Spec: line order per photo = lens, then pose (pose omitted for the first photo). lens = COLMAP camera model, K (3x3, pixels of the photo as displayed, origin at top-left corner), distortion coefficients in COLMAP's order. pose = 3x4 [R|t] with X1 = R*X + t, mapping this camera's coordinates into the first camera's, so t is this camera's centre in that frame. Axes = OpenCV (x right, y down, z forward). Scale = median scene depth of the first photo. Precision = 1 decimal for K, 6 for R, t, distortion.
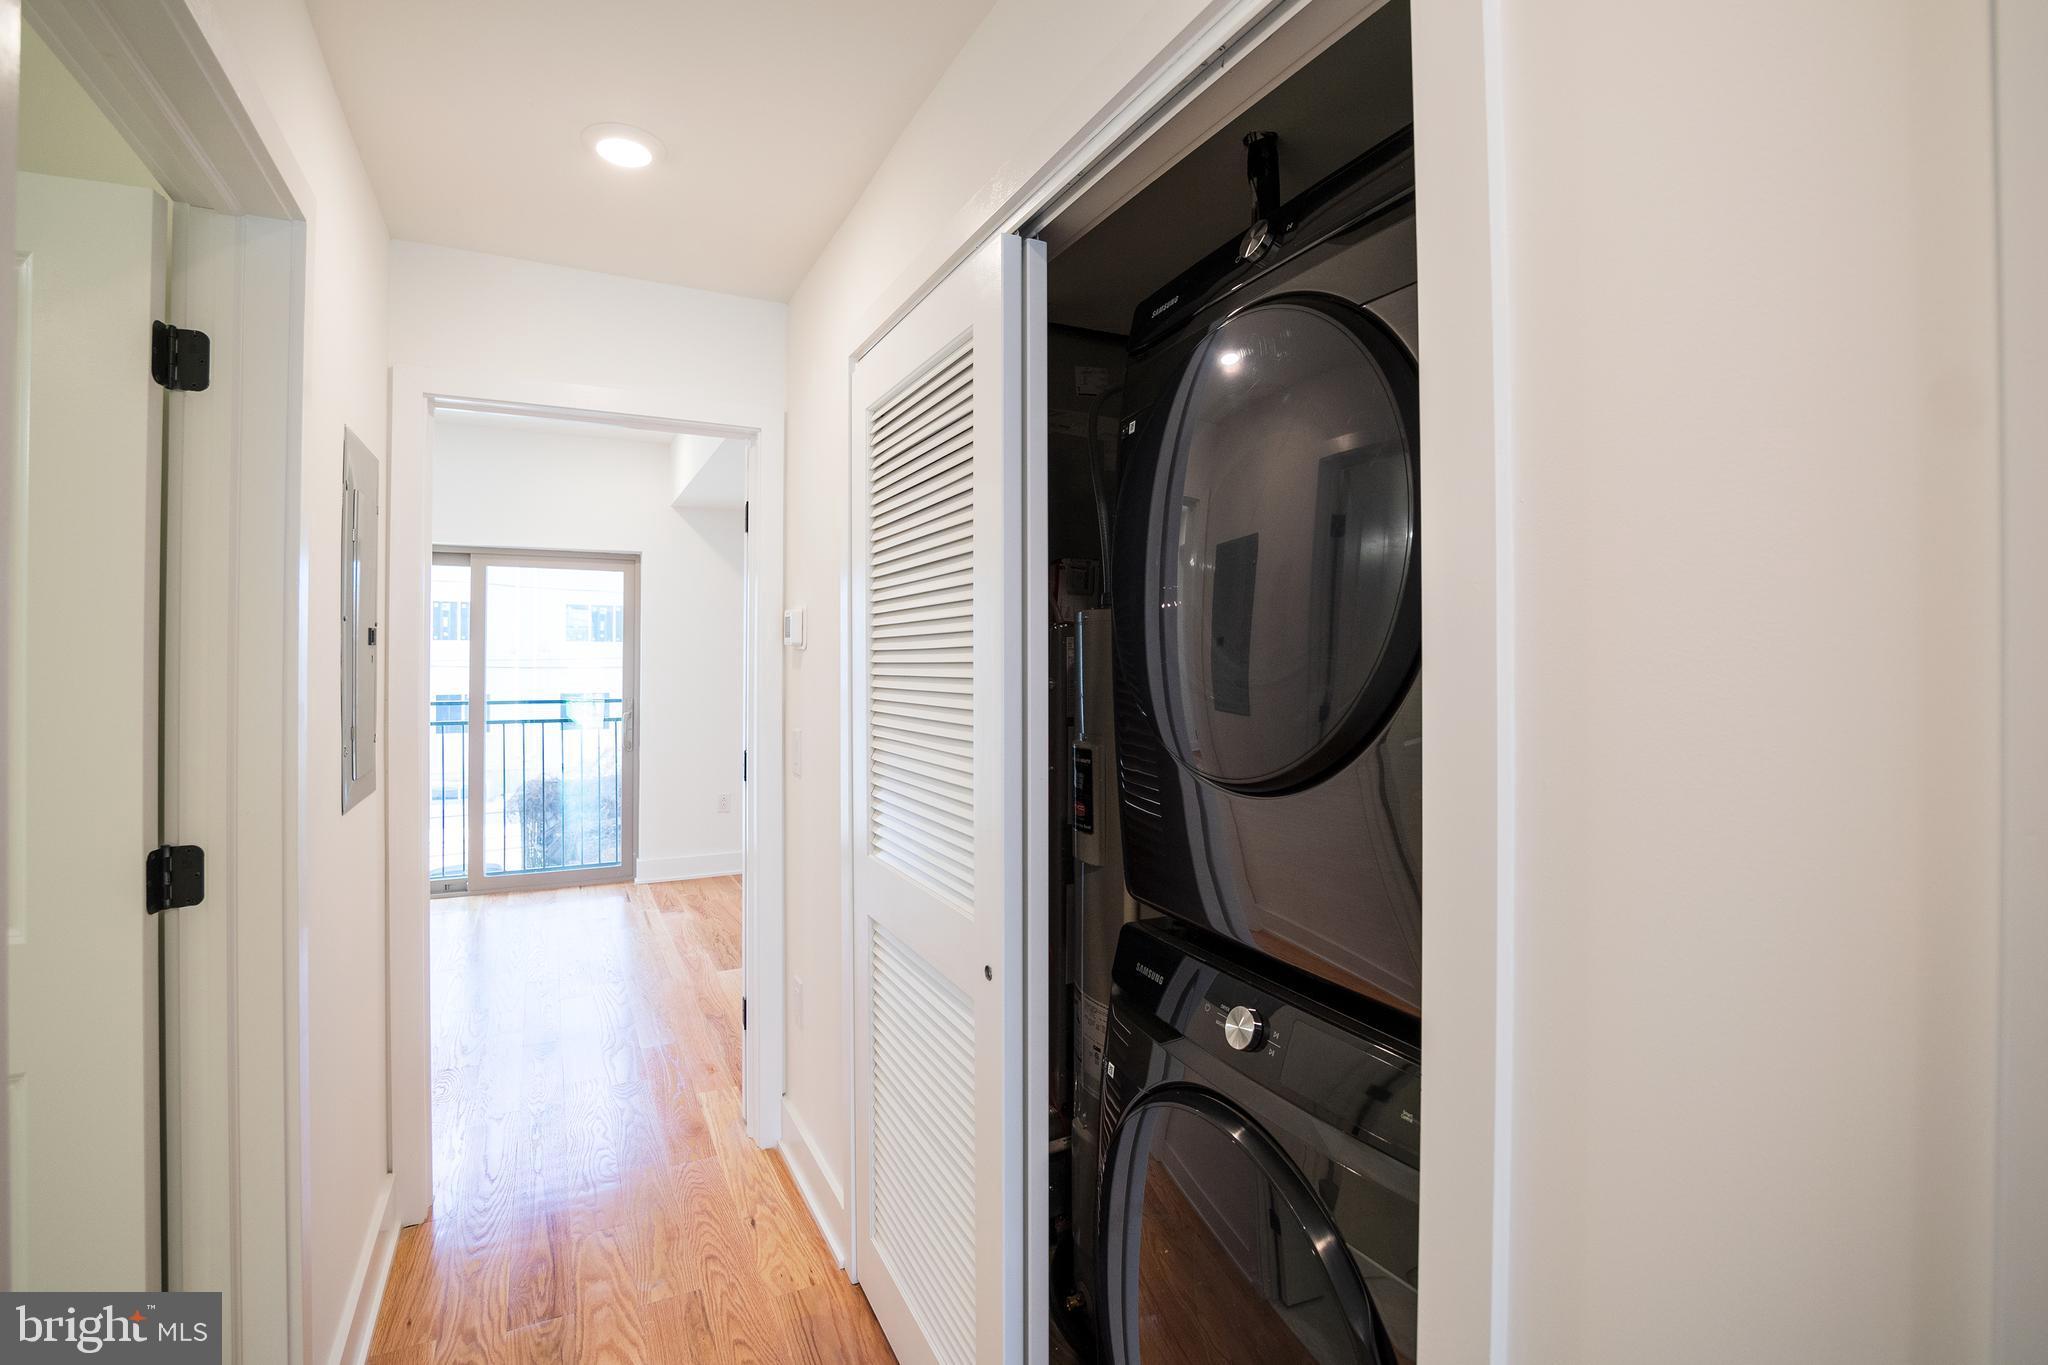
lens RADIAL K [[946.3, 0, 1018.0], [0, 946.3, 641.8], [0, 0, 1]] dist [-0.026991, 0.002304]
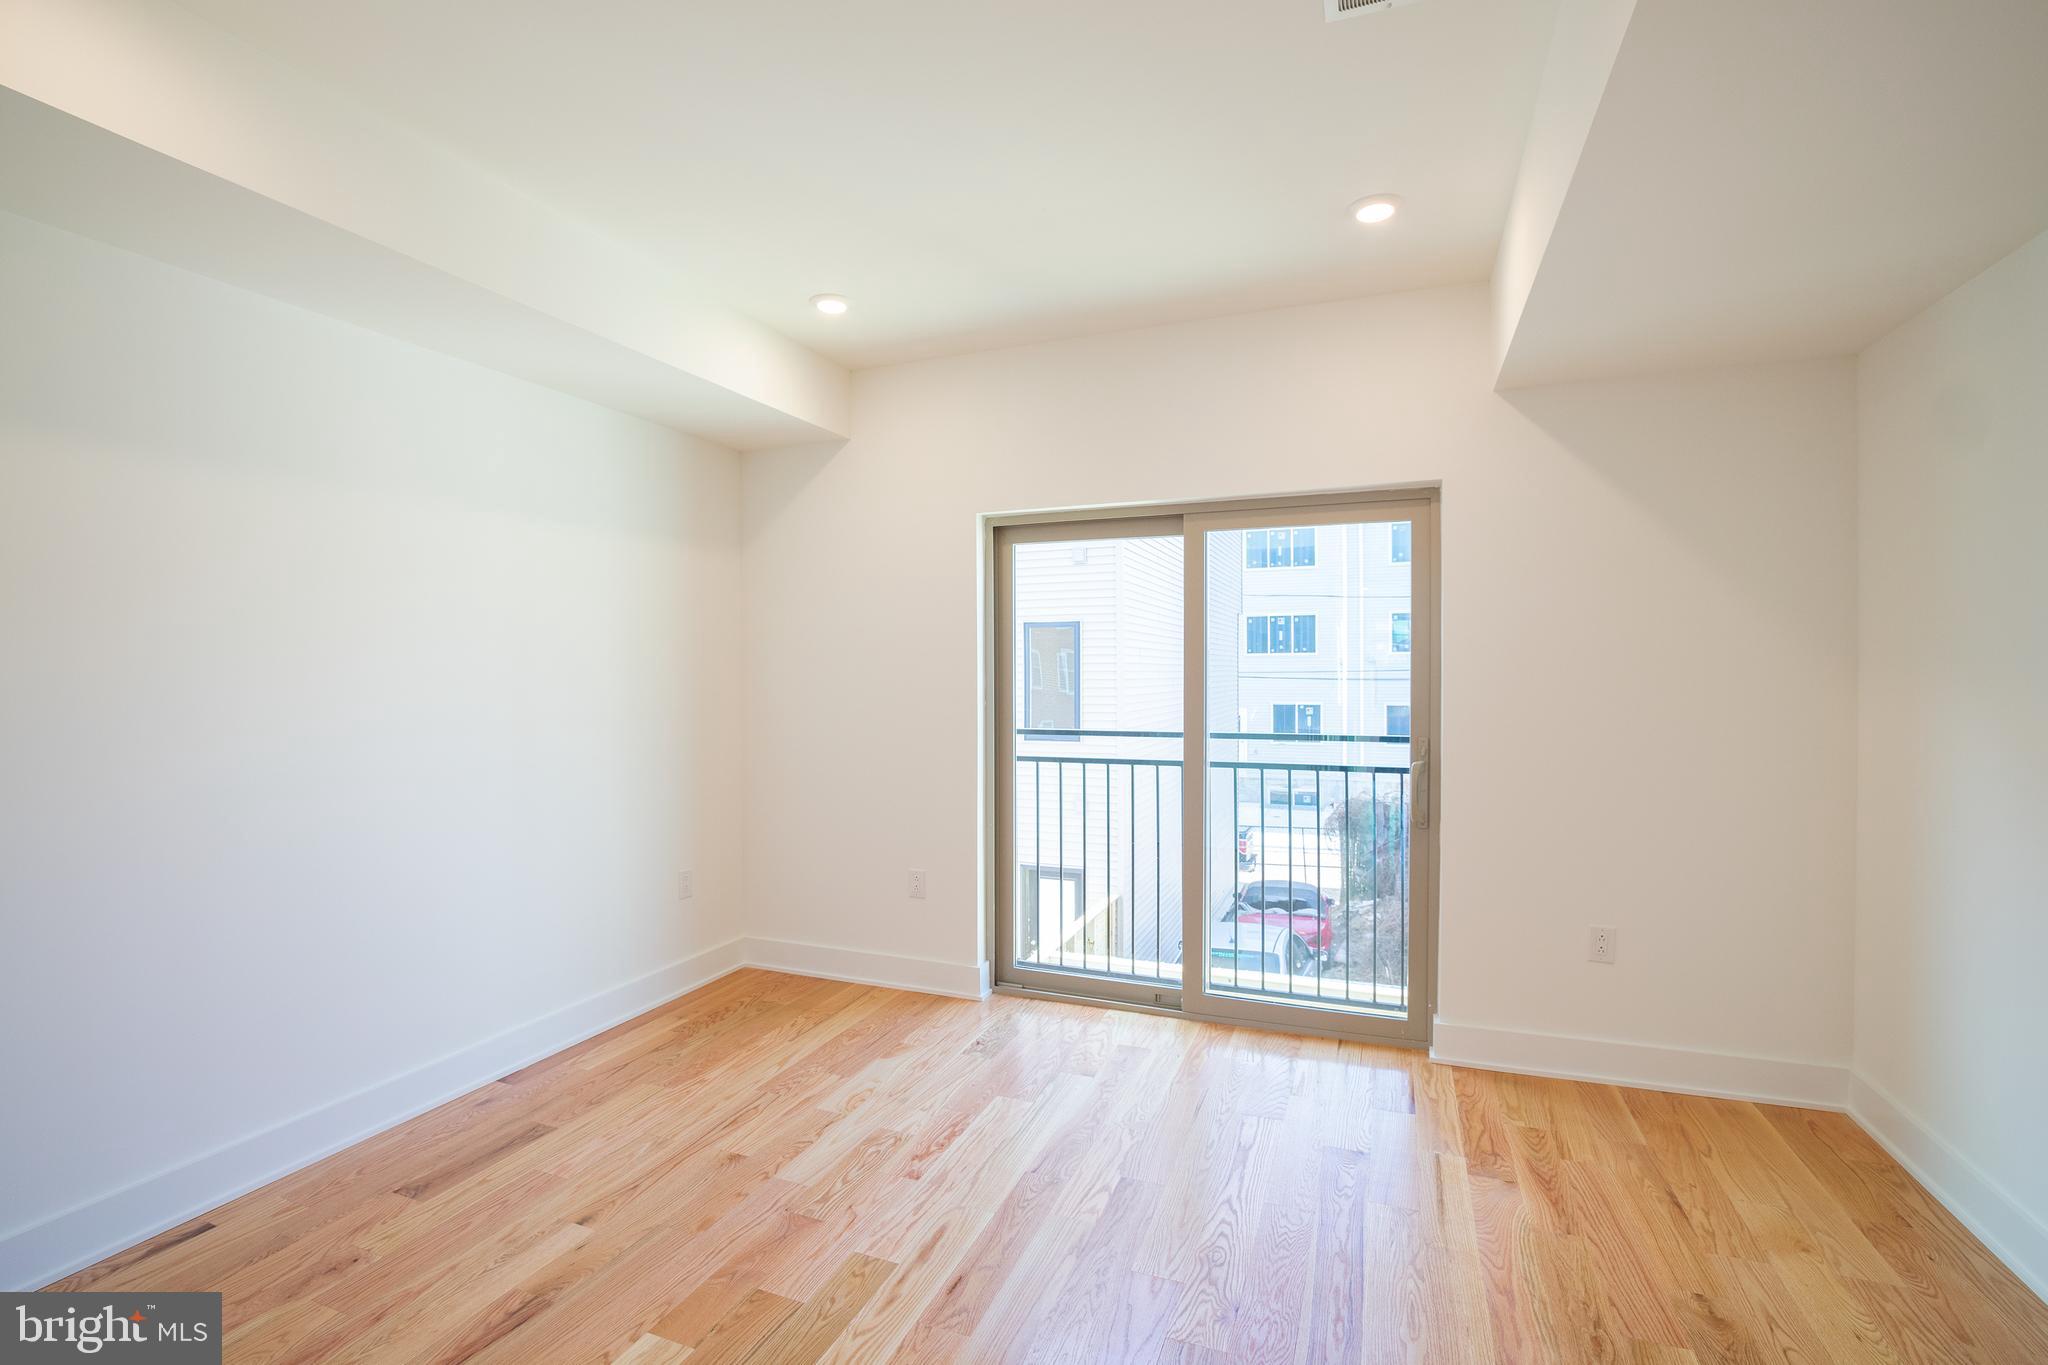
lens RADIAL K [[946.3, 0, 1015.7], [0, 946.3, 678.5], [0, 0, 1]] dist [-0.026991, 0.002304]
pose [[0.669551, 0.005537, -0.742745, -0.151299], [0.014003, 0.999700, 0.020076, 0.008703], [0.742634, -0.023843, 0.669273, 0.432320]]
